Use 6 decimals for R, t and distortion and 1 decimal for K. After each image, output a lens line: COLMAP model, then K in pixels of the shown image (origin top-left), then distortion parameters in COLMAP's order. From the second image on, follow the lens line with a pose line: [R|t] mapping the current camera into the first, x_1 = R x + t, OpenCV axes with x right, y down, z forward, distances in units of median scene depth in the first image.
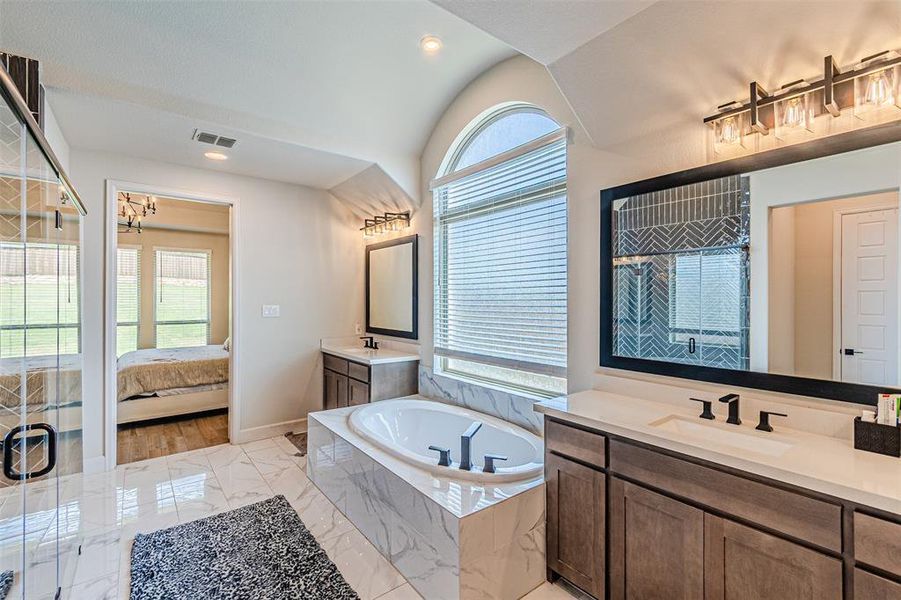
lens RADIAL K [[396.4, 0, 447.1], [0, 396.4, 299.5], [0, 0, 1]] dist [0.003689, -0.000708]
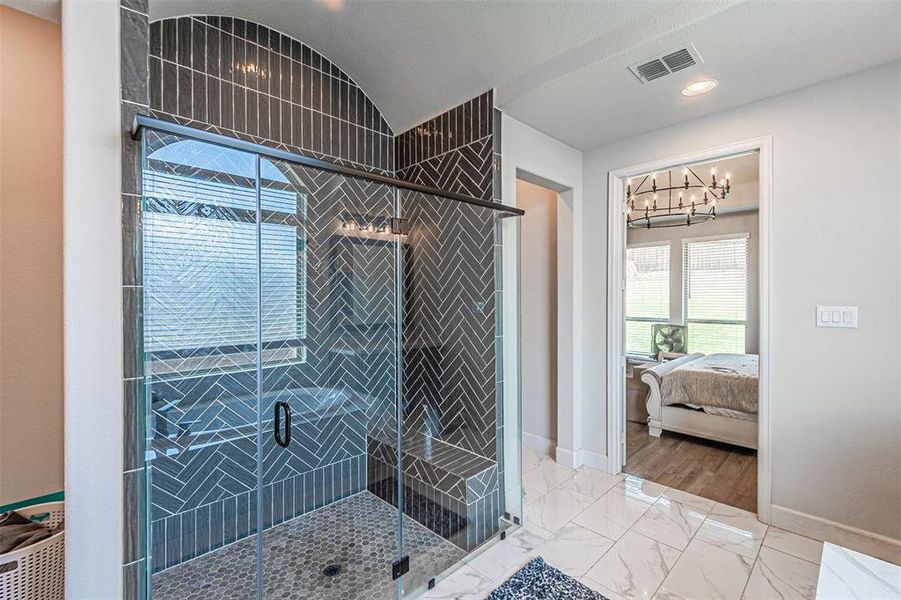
lens RADIAL K [[396.4, 0, 447.3], [0, 396.4, 298.6], [0, 0, 1]] dist [0.003689, -0.000708]
pose [[0.090648, 0.006090, -0.995864, 0.057928], [0.001913, 0.999978, 0.006290, -0.000834], [0.995881, -0.002475, 0.090635, 0.432359]]
